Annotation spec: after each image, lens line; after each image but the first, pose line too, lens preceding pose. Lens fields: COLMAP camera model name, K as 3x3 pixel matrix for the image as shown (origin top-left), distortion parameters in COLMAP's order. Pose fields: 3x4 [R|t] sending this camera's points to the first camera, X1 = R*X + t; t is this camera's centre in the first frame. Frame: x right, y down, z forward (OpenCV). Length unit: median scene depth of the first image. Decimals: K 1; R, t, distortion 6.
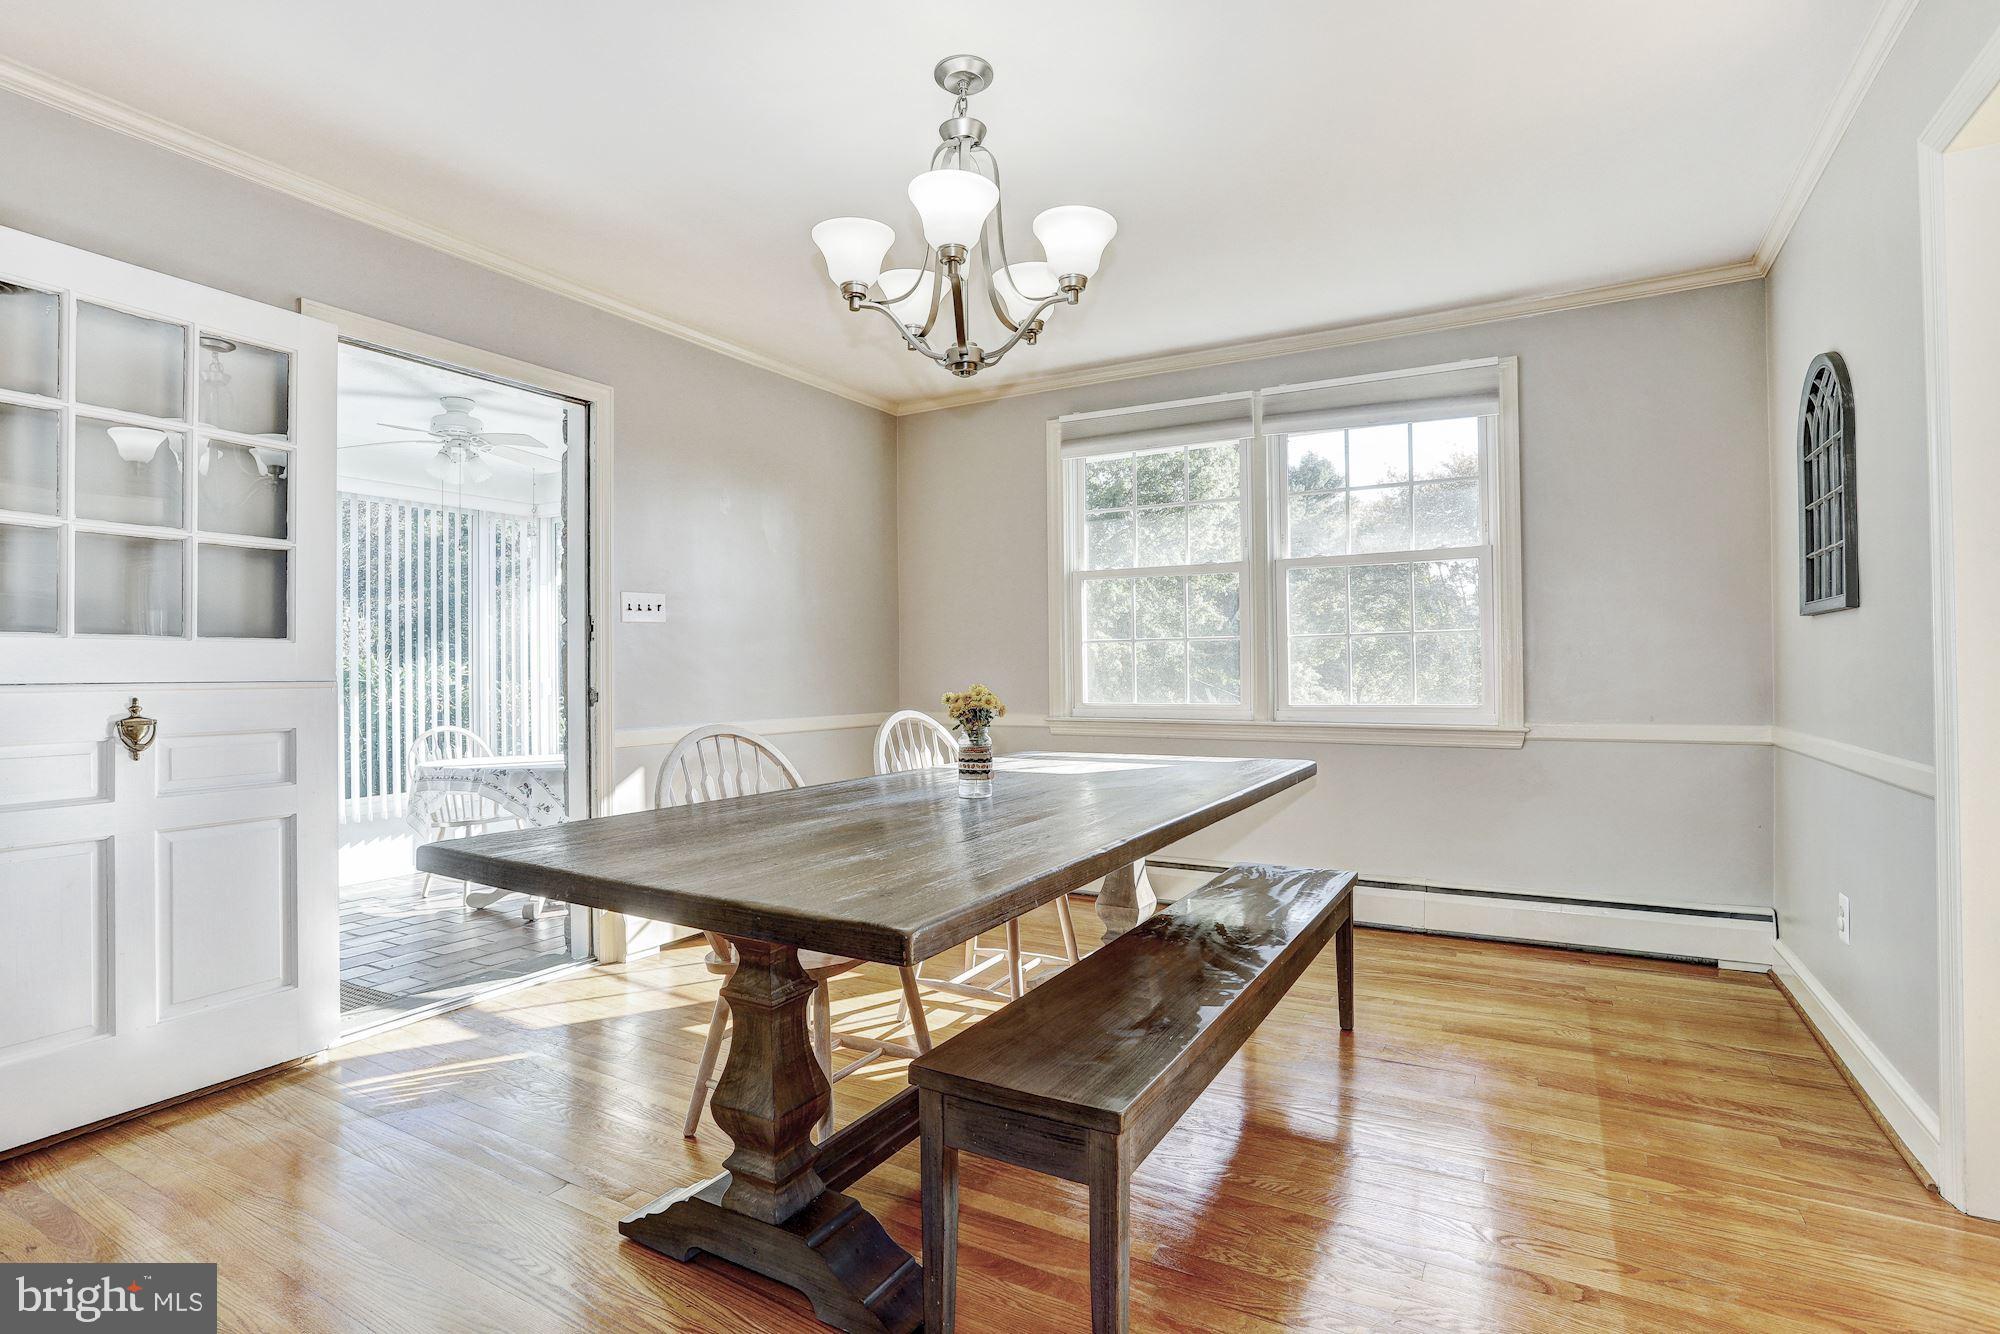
lens RADIAL K [[976.3, 0, 1000.0], [0, 976.3, 667.0], [0, 0, 1]] dist [-0.061570, 0.042584]
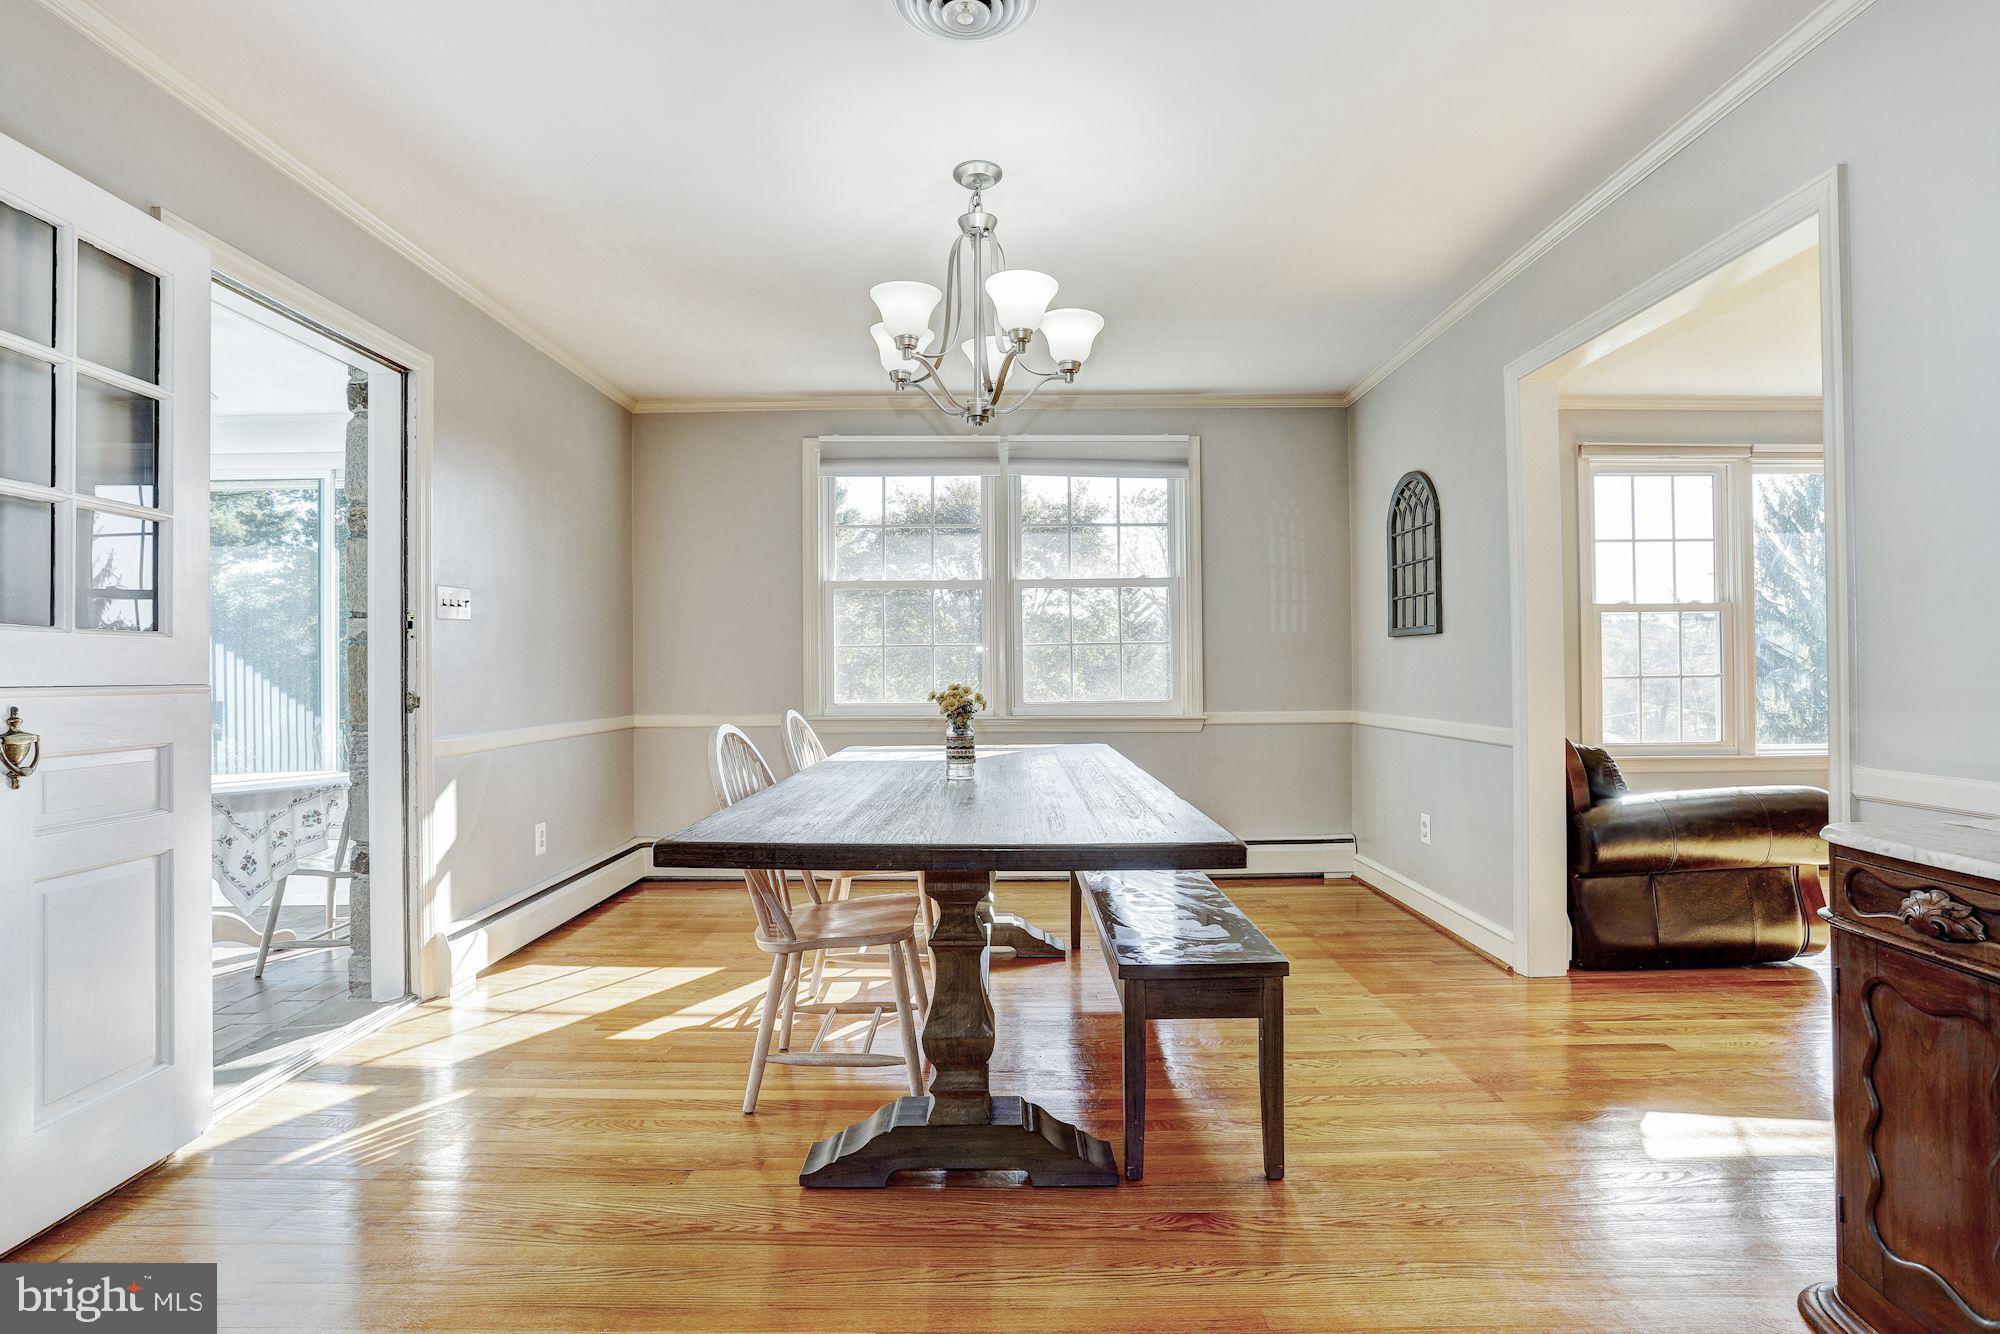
lens RADIAL K [[976.3, 0, 1000.0], [0, 976.3, 667.0], [0, 0, 1]] dist [-0.061570, 0.042584]
pose [[0.870672, 0.003182, 0.491854, -0.438176], [-0.000942, 0.999988, -0.004802, 0.002324], [-0.491863, 0.003718, 0.870664, -0.043286]]
